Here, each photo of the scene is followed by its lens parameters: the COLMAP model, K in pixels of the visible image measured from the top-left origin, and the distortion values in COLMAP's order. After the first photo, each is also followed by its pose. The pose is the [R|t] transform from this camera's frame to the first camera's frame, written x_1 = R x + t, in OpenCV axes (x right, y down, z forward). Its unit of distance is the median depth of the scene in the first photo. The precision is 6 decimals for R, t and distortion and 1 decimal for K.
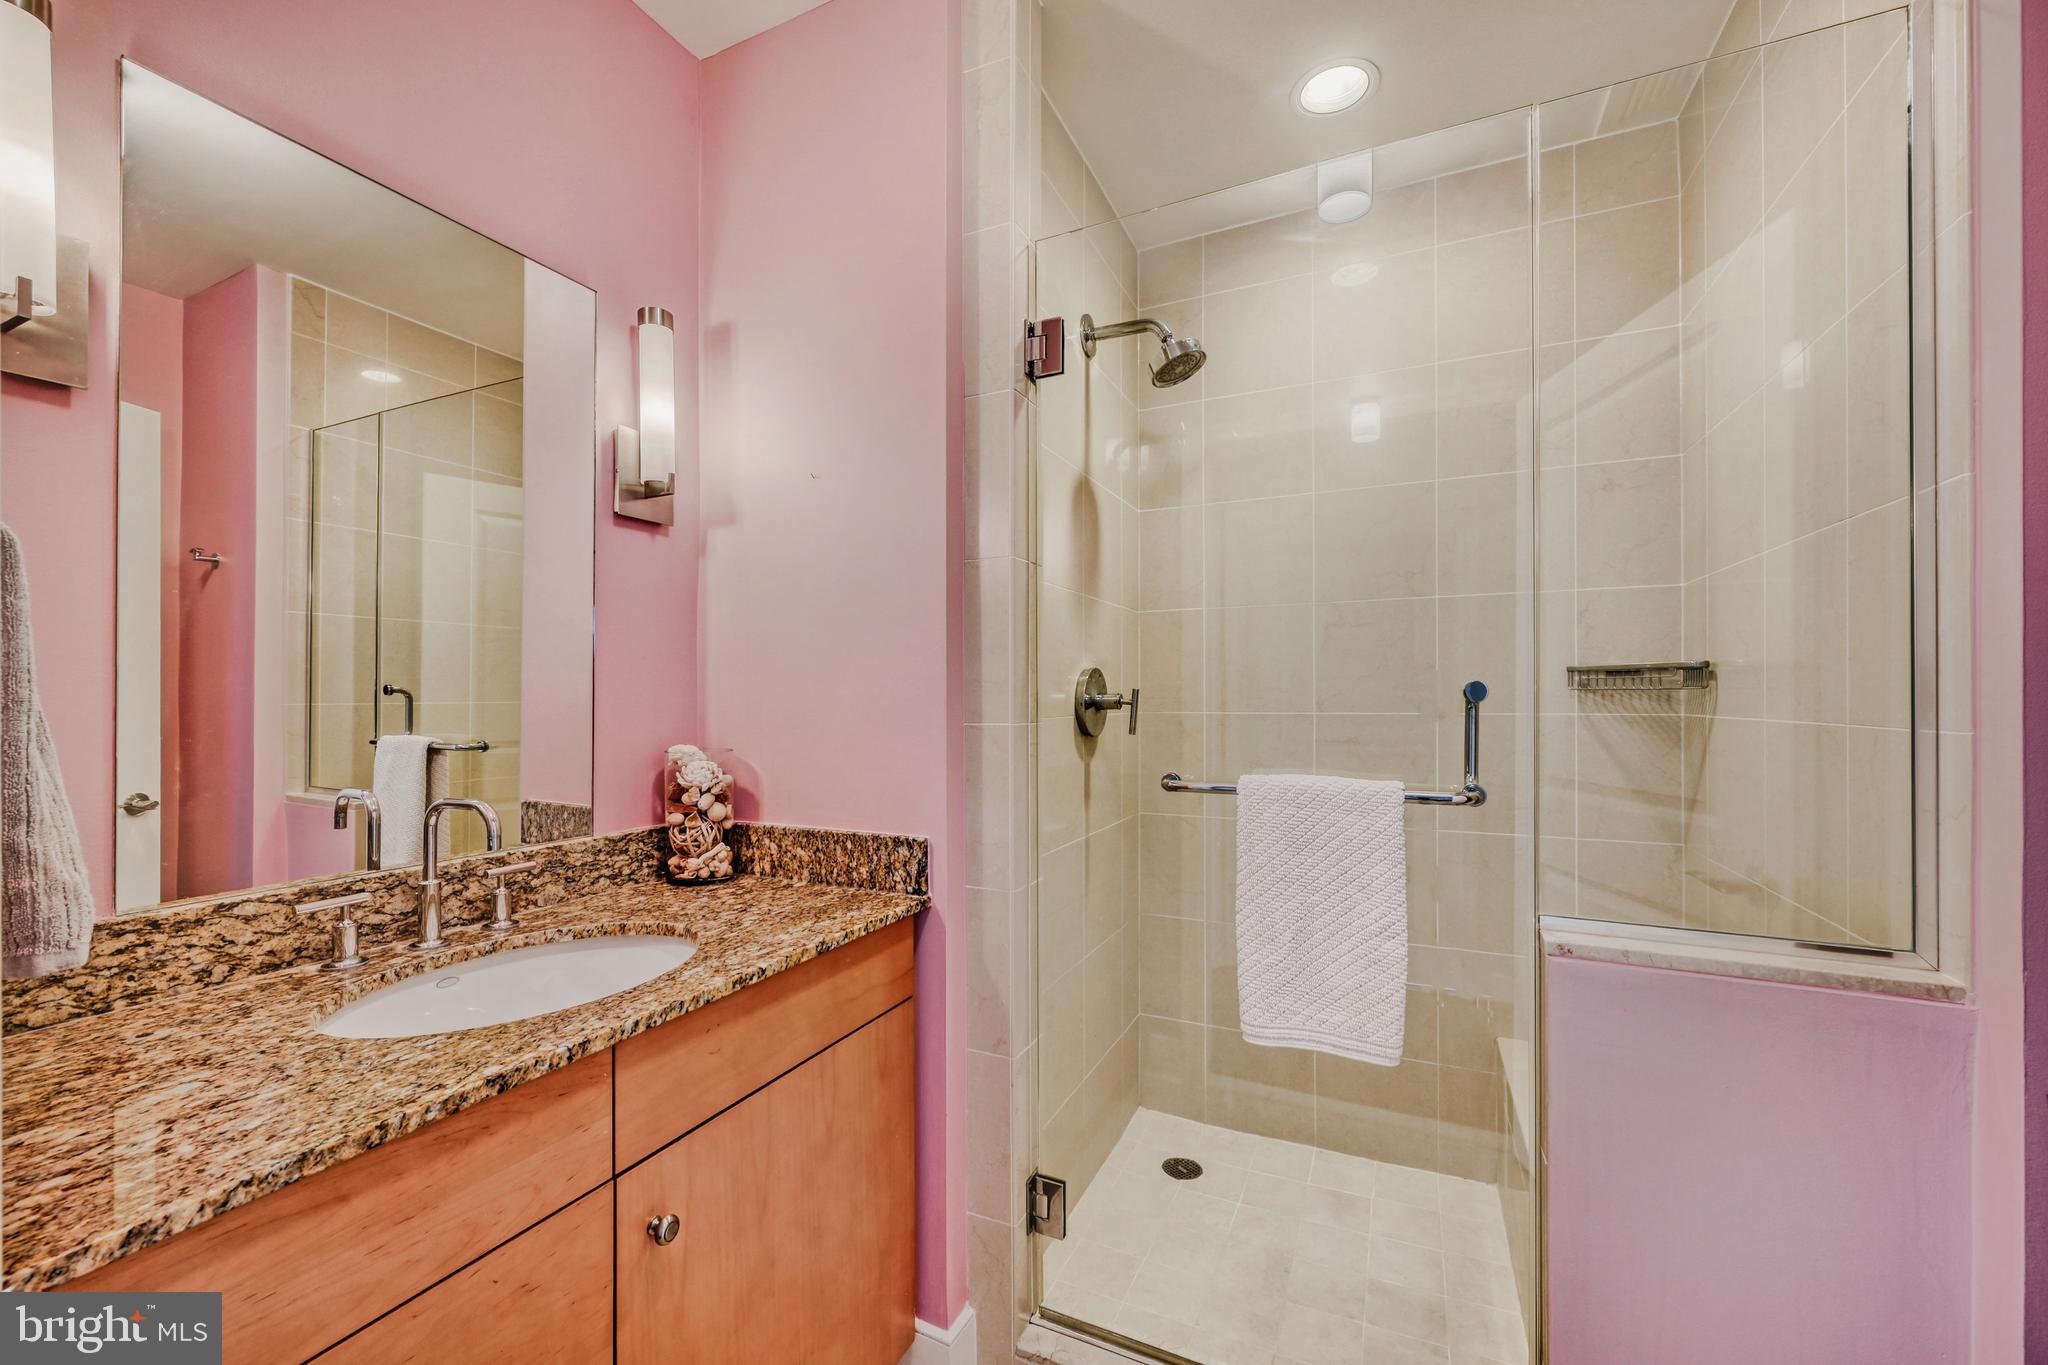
lens RADIAL K [[817.5, 0, 1023.2], [0, 817.5, 693.6], [0, 0, 1]] dist [-0.001635, 0.000839]
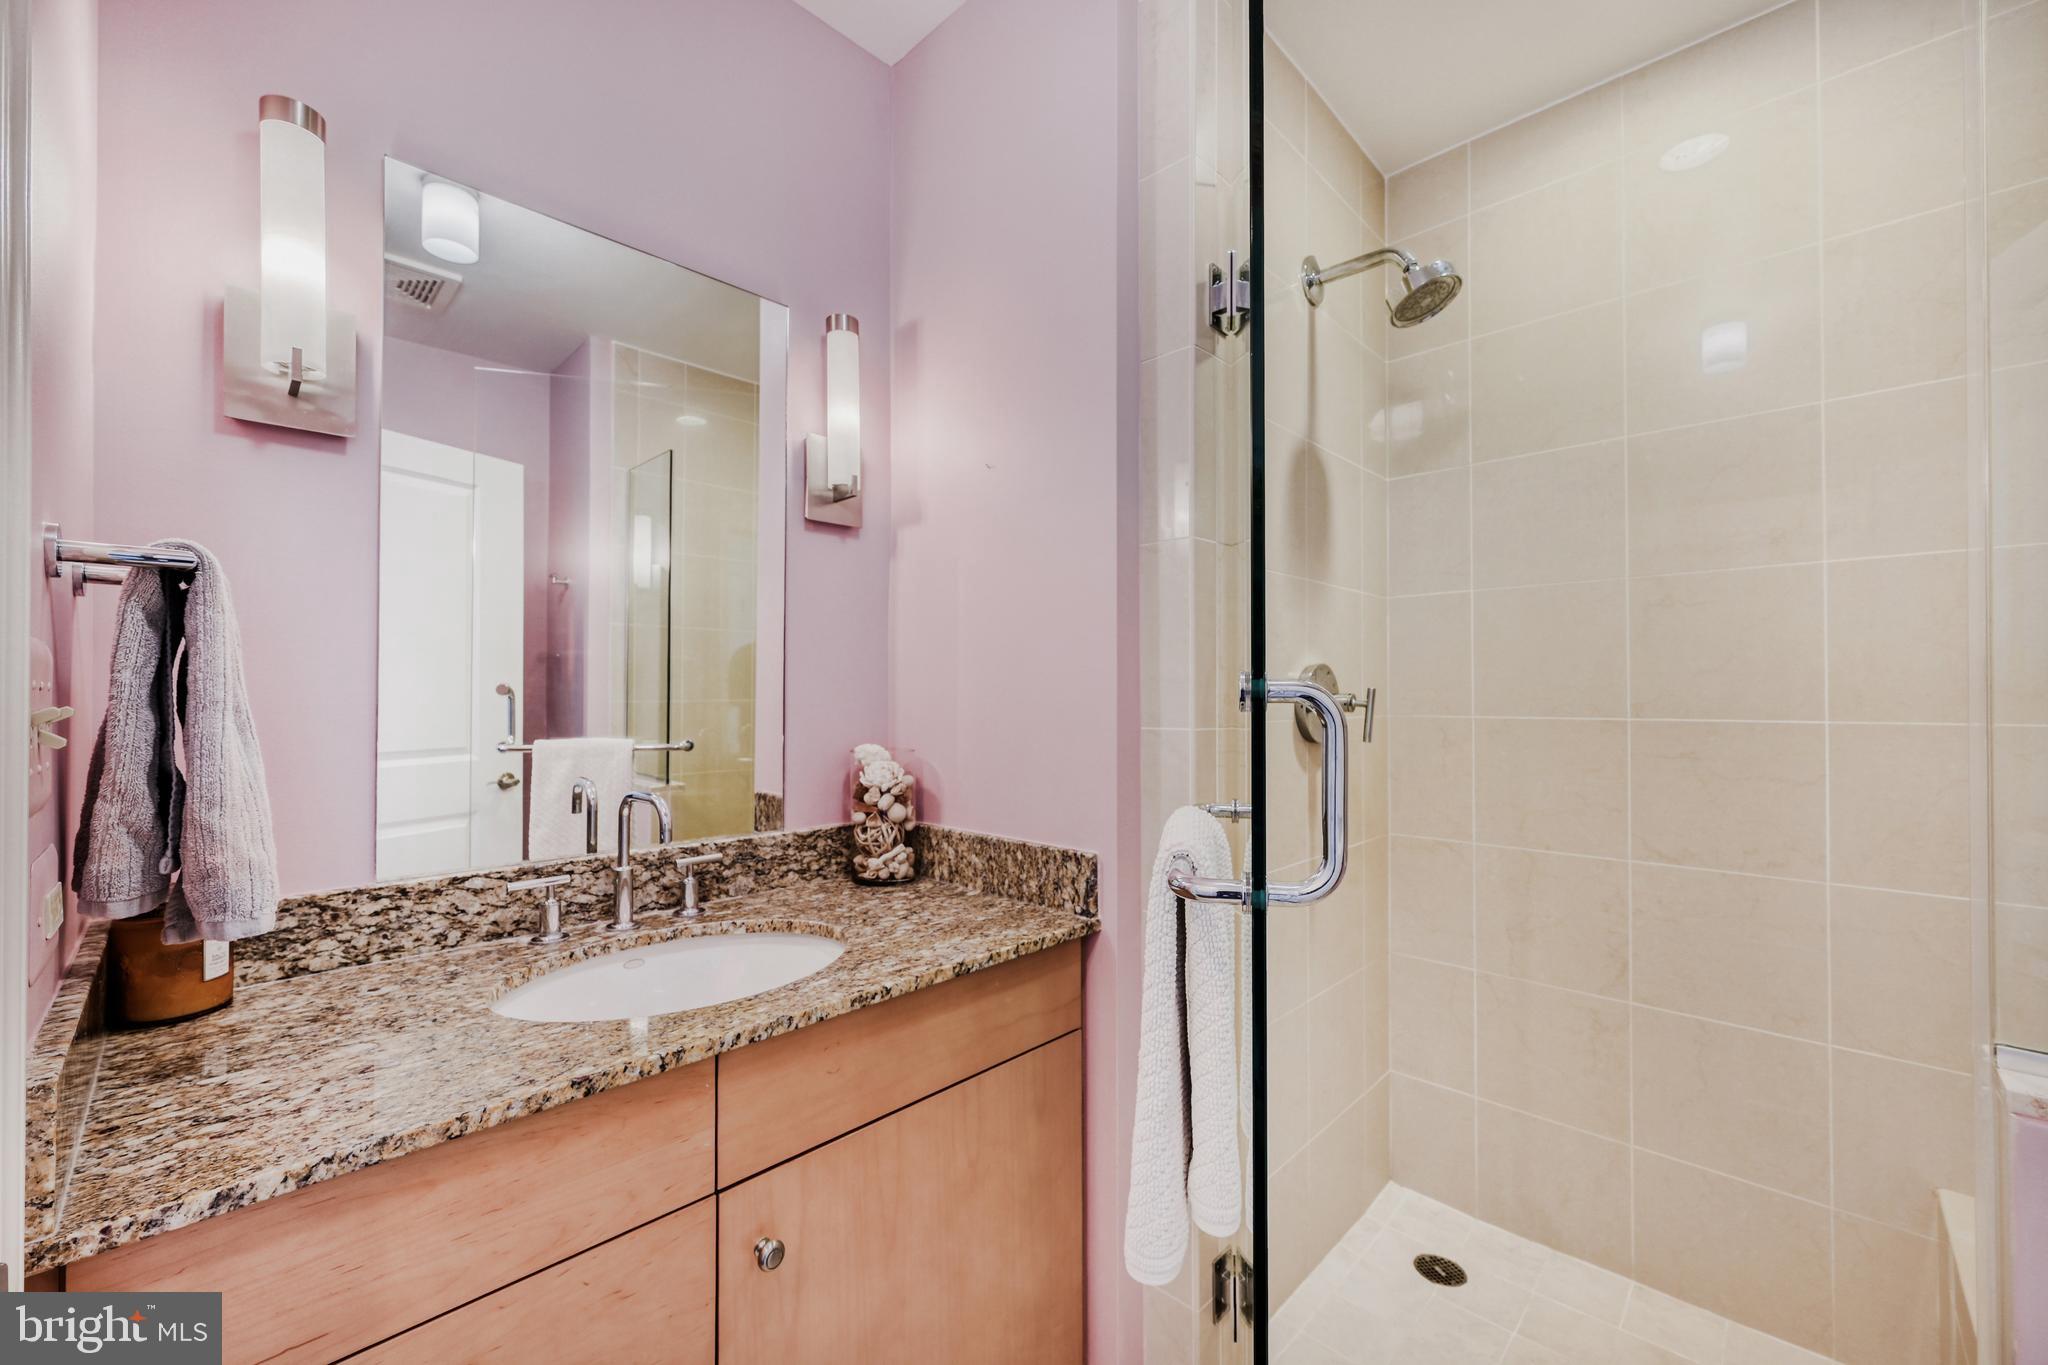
lens RADIAL K [[816.5, 0, 1021.9], [0, 816.5, 686.2], [0, 0, 1]] dist [0.000505, 0.000078]
pose [[0.945576, -0.001400, -0.325397, 0.122553], [-0.001002, 0.999973, -0.007214, -0.002530], [0.325399, 0.007148, 0.945550, 0.149924]]
